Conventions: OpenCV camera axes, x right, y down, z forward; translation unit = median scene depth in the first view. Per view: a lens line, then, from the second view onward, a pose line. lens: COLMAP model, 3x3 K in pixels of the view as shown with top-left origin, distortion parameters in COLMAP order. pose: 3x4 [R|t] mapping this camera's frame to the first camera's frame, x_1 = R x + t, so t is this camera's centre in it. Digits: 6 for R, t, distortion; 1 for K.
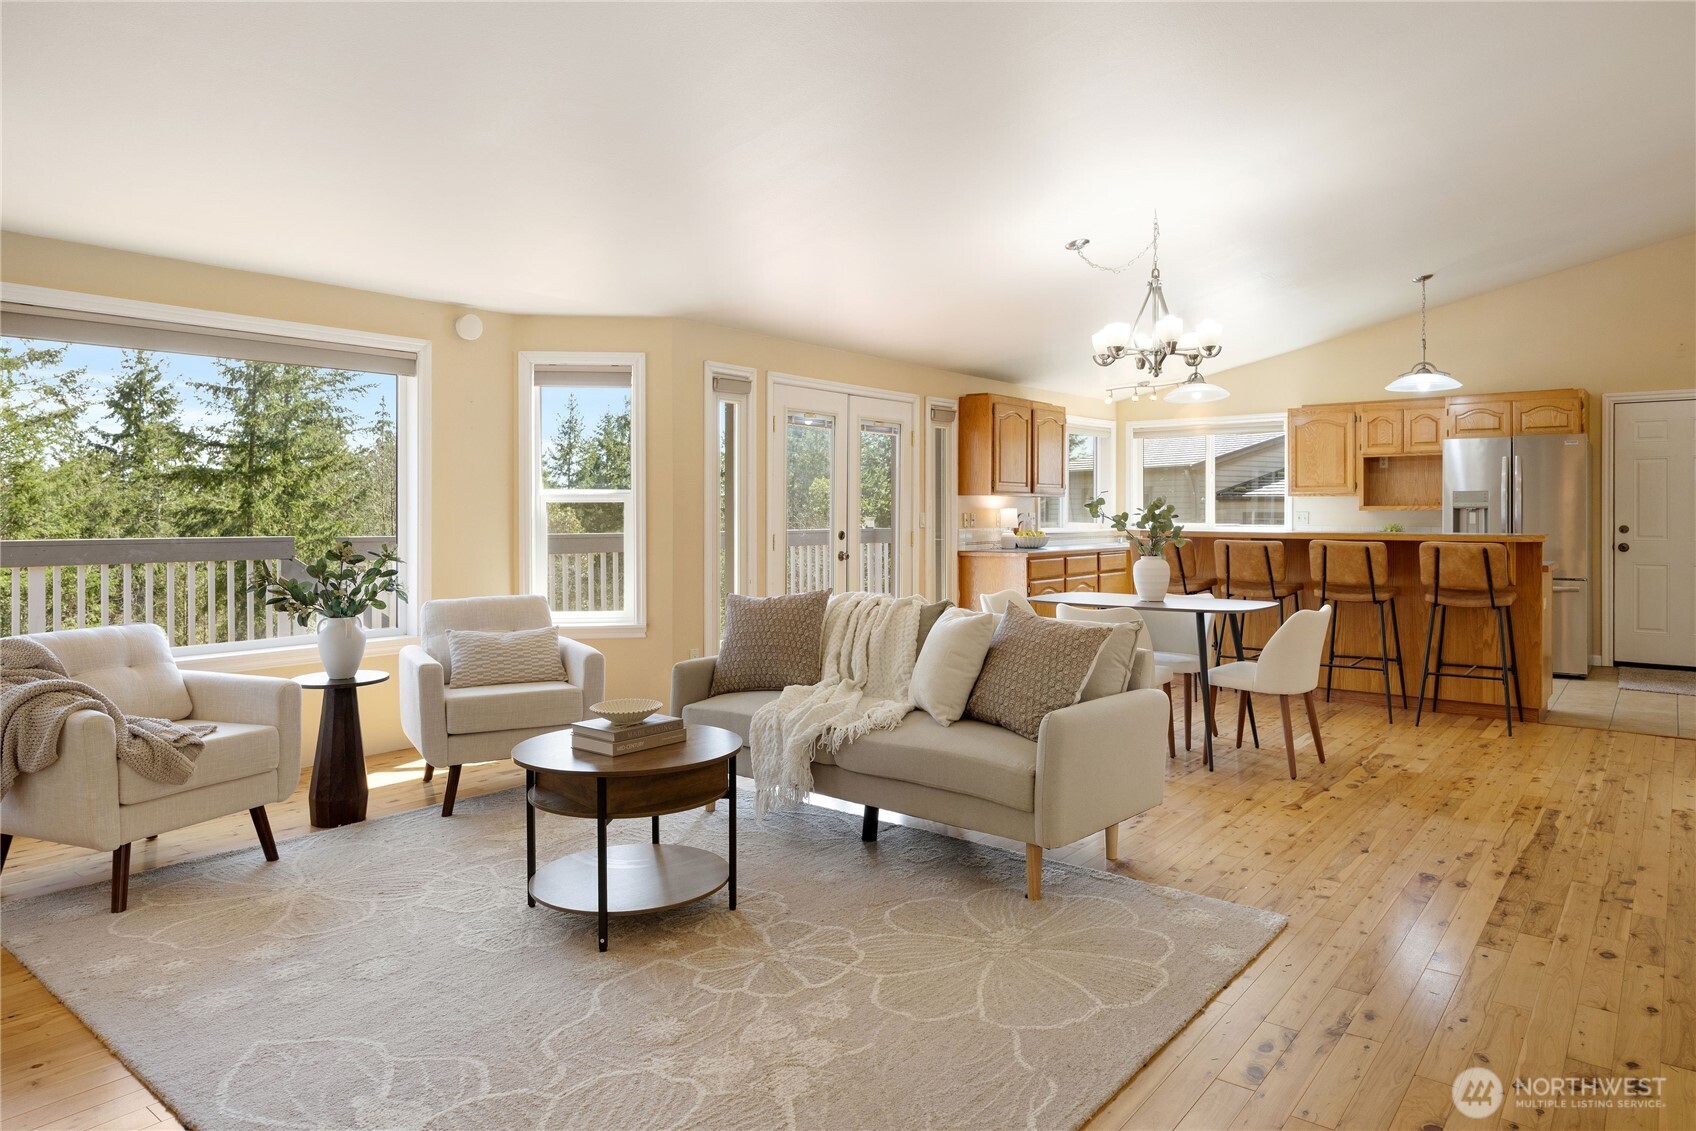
lens RADIAL K [[1050.4, 0, 837.9], [0, 1050.4, 513.1], [0, 0, 1]] dist [-0.015770, 0.005085]
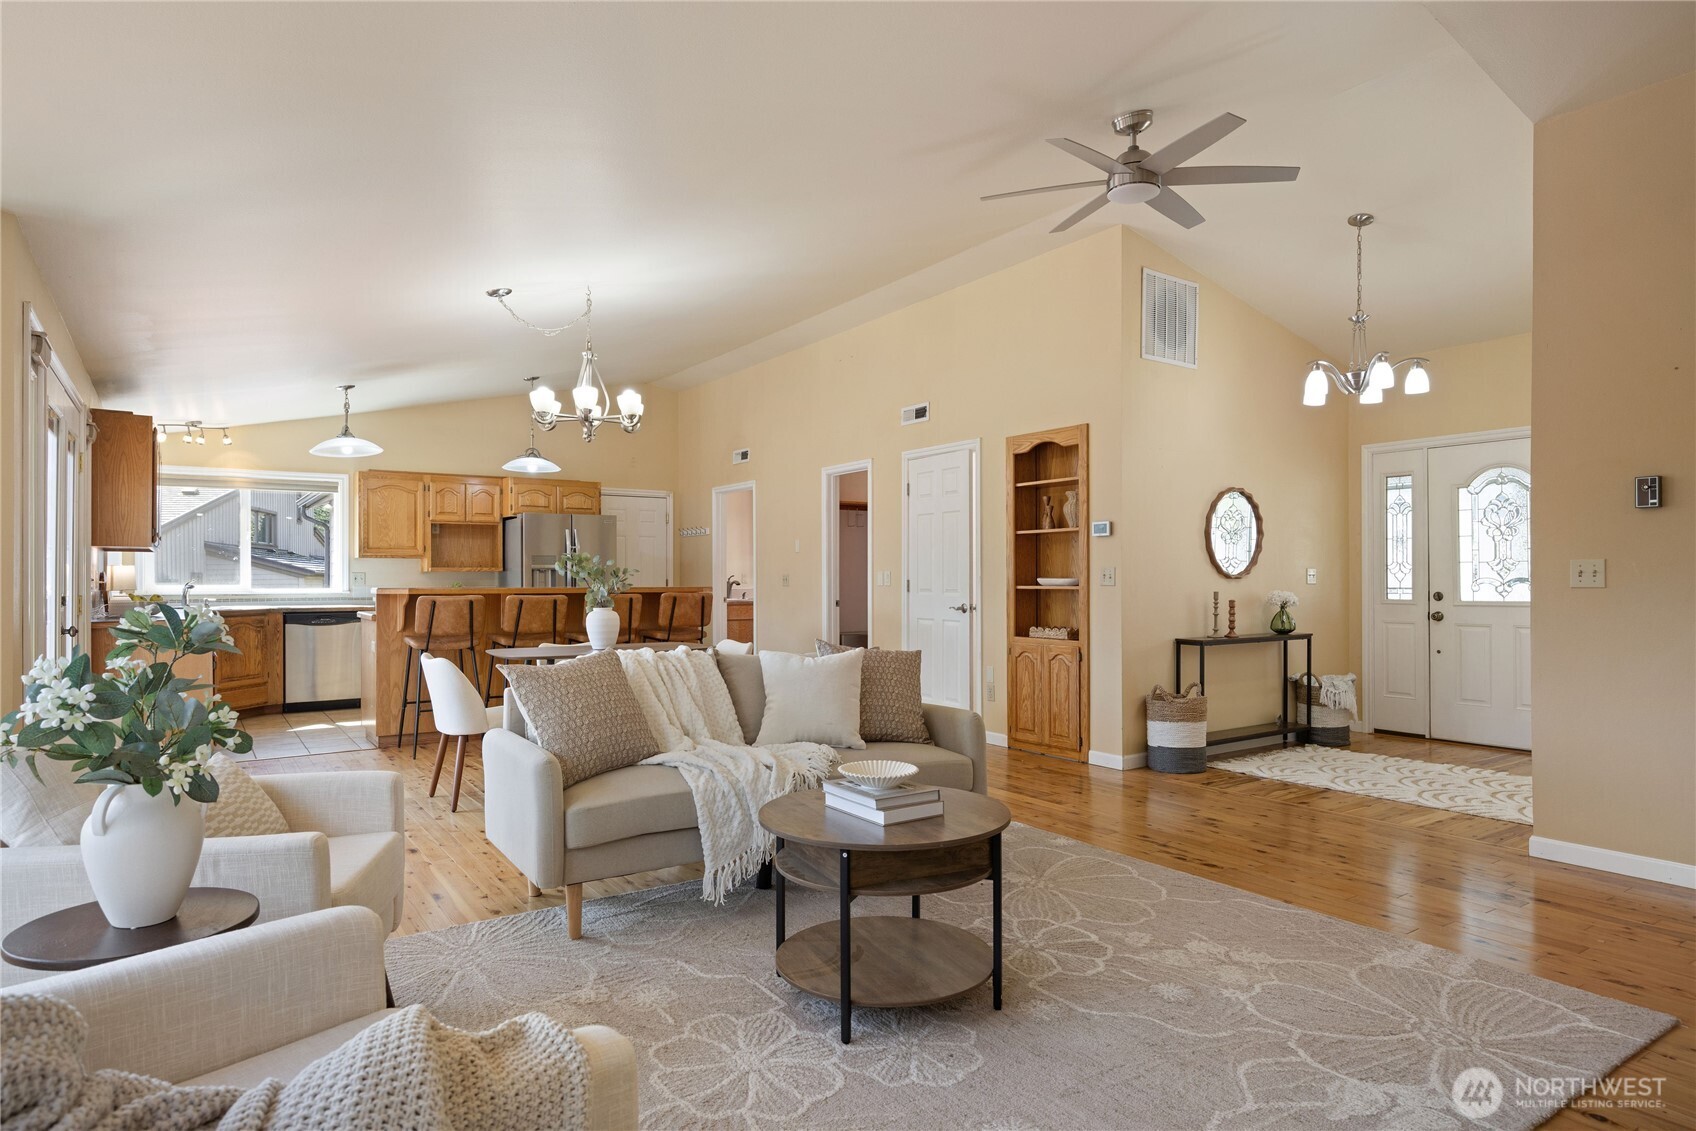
lens RADIAL K [[979.7, 0, 850.4], [0, 979.7, 571.6], [0, 0, 1]] dist [-0.004334, 0.000590]
pose [[0.285403, 0.007955, 0.958375, -0.495207], [0.002927, 0.999954, -0.009171, 0.011868], [-0.958403, 0.005423, 0.285366, 0.385003]]
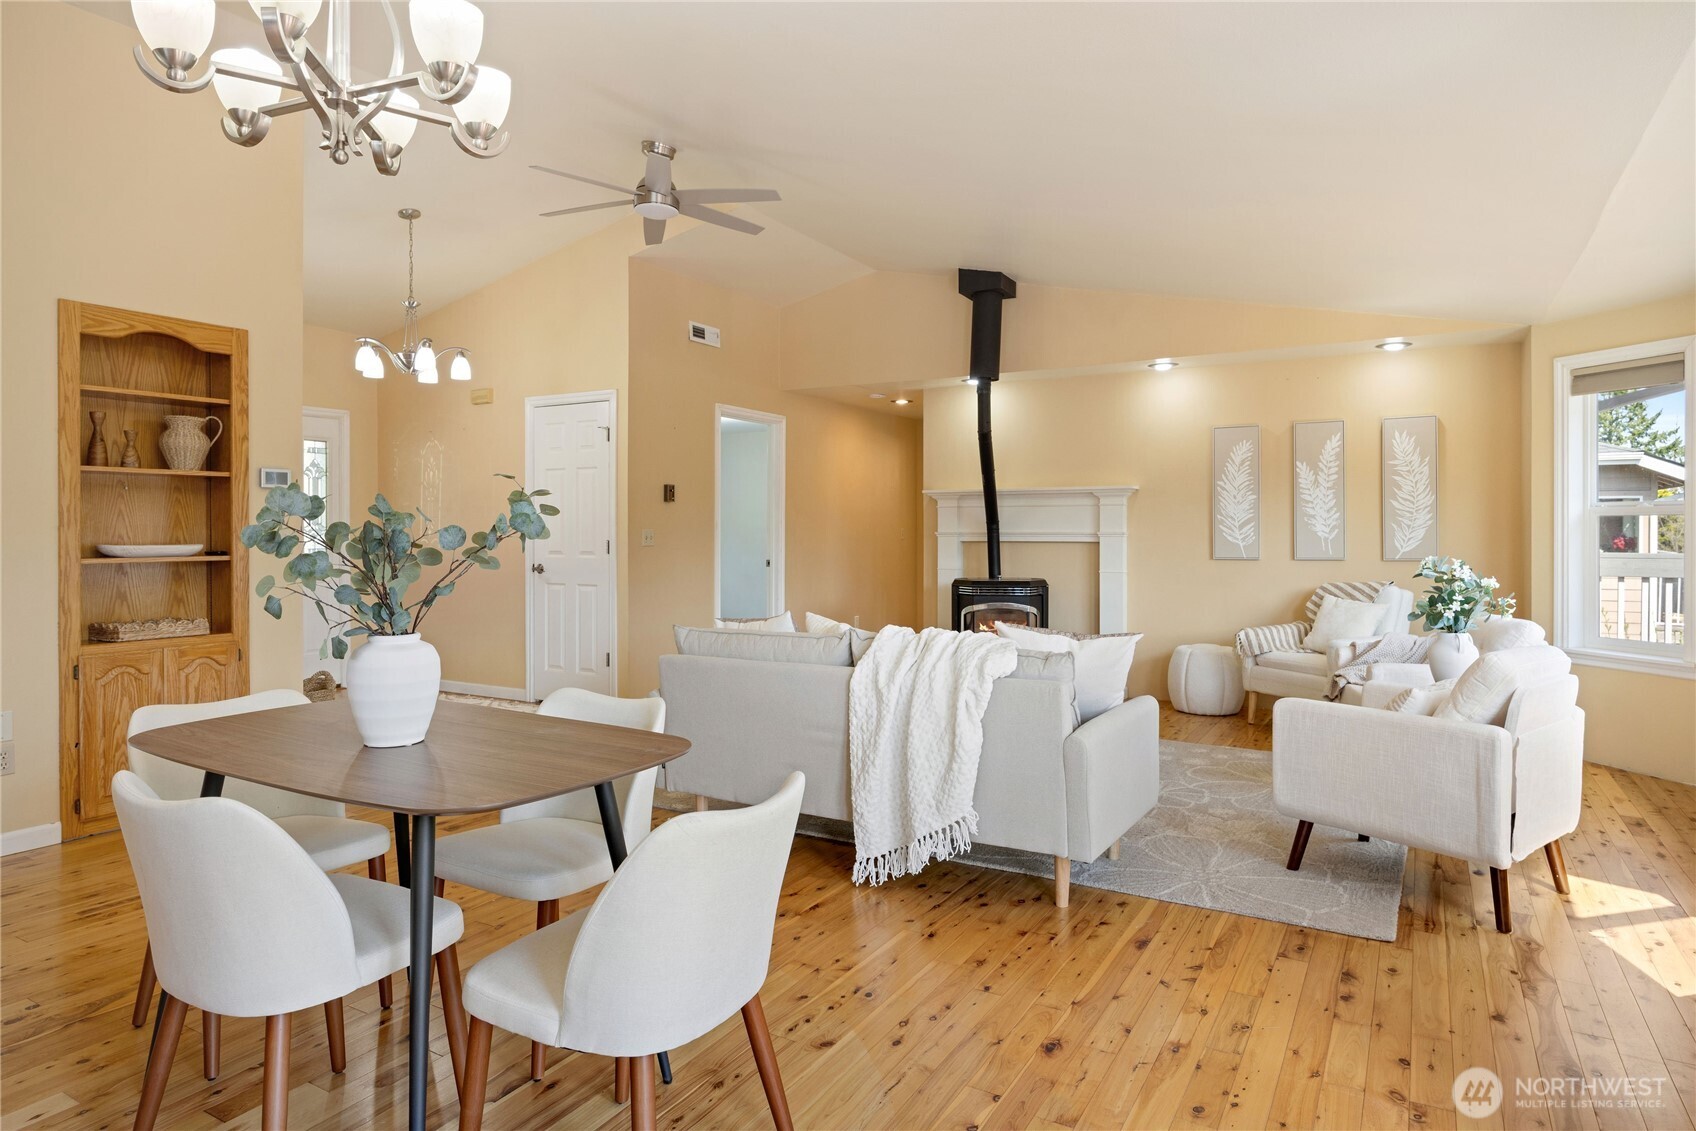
lens RADIAL K [[982.5, 0, 846.7], [0, 982.5, 541.1], [0, 0, 1]] dist [-0.004608, -0.010675]
pose [[-0.988163, 0.002120, -0.153392, 0.150037], [0.000271, 0.999927, 0.012077, 0.000612], [0.153407, 0.011893, -0.988092, 1.161543]]
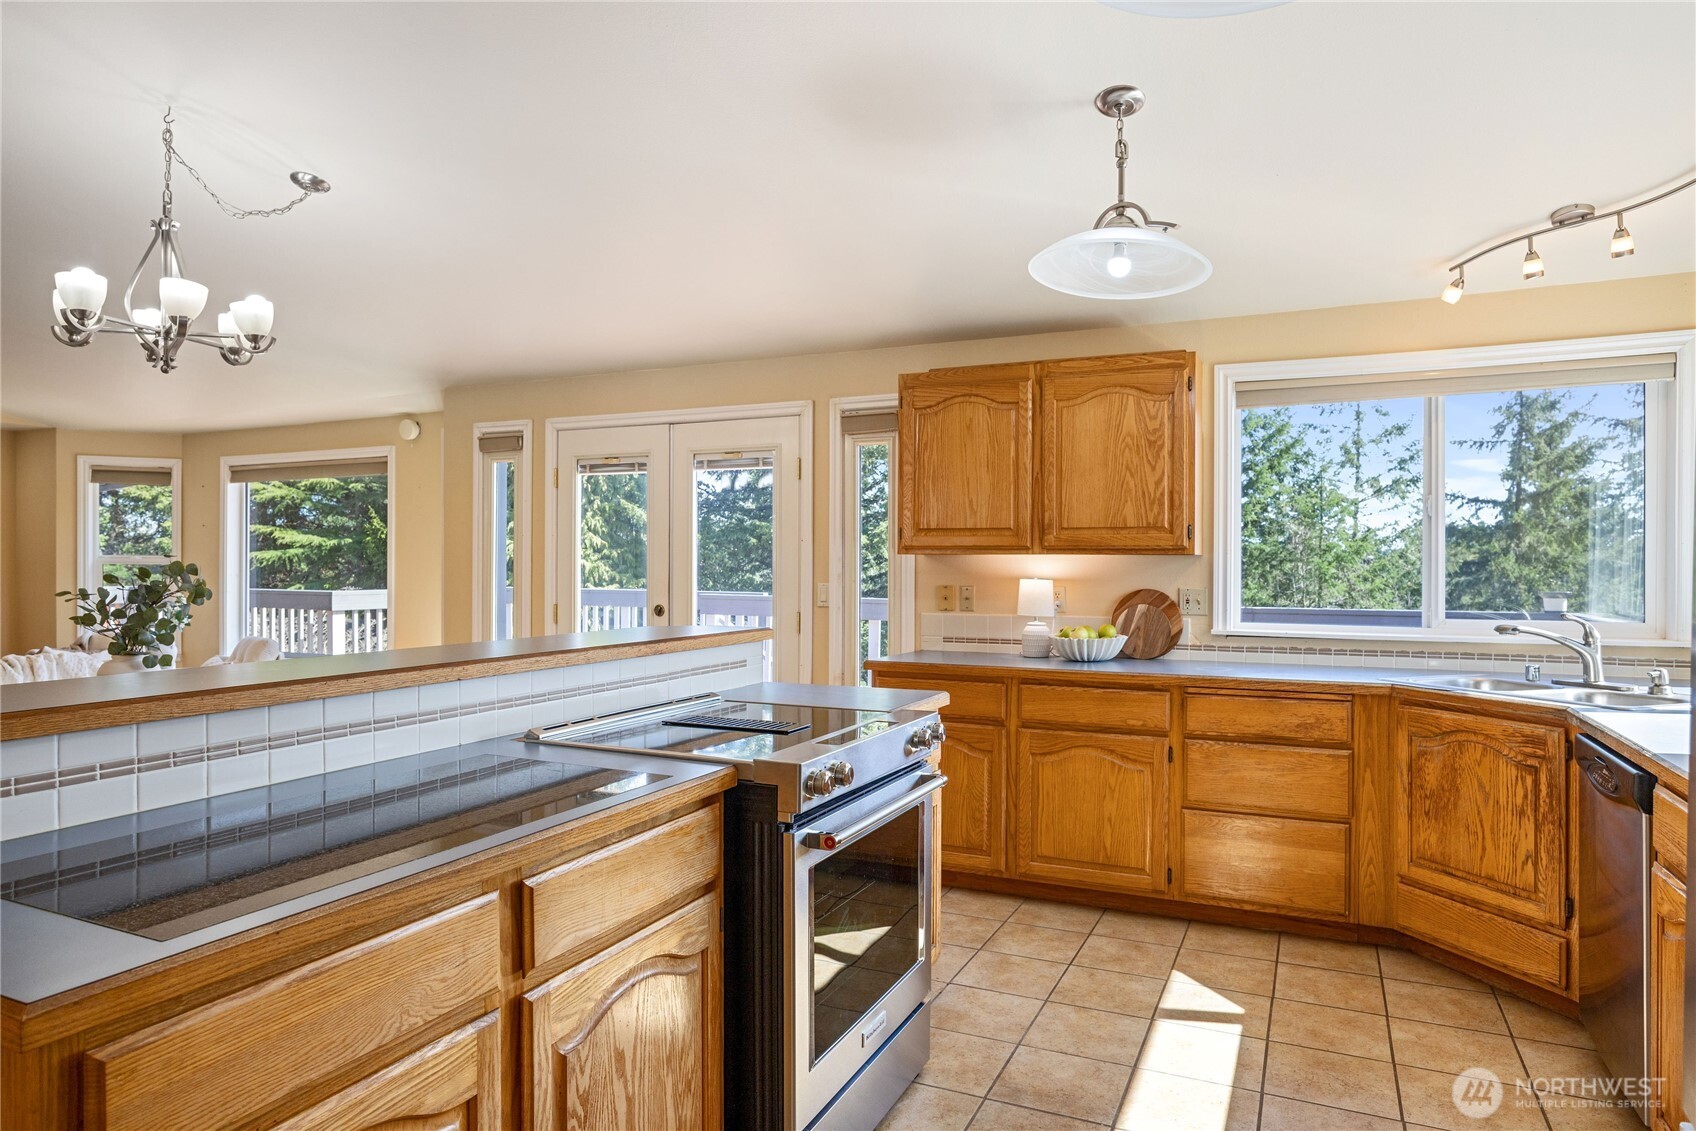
lens RADIAL K [[1012.7, 0, 844.7], [0, 1012.7, 563.5], [0, 0, 1]] dist [-0.042359, 0.018019]
pose [[0.243516, -0.000067, -0.969897, 0.832460], [-0.006063, 0.999980, -0.001591, -0.013876], [0.969878, 0.006268, 0.243511, 1.056670]]
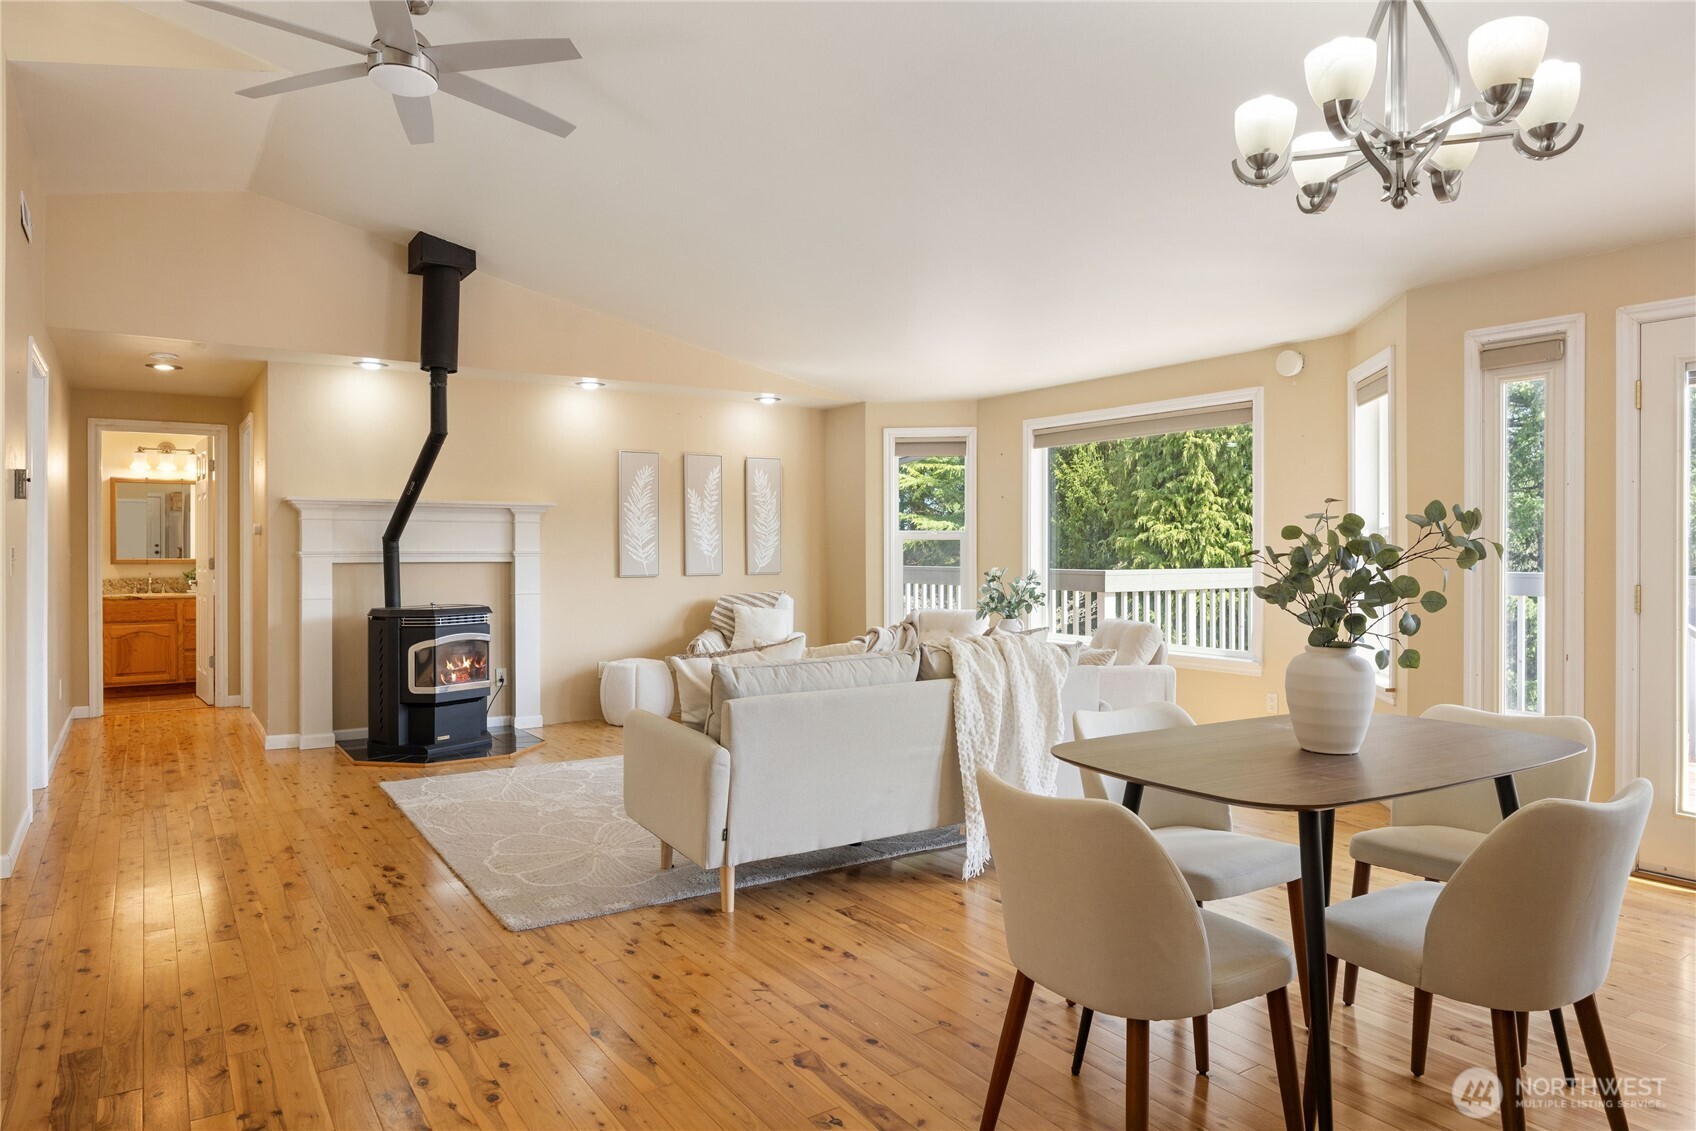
lens RADIAL K [[1050.4, 0, 850.6], [0, 1050.4, 553.3], [0, 0, 1]] dist [-0.015770, 0.005085]
pose [[-0.293764, 0.003596, -0.955871, 0.634868], [-0.000923, 0.999991, 0.004046, 0.001093], [0.955878, 0.002070, -0.293758, 0.775727]]
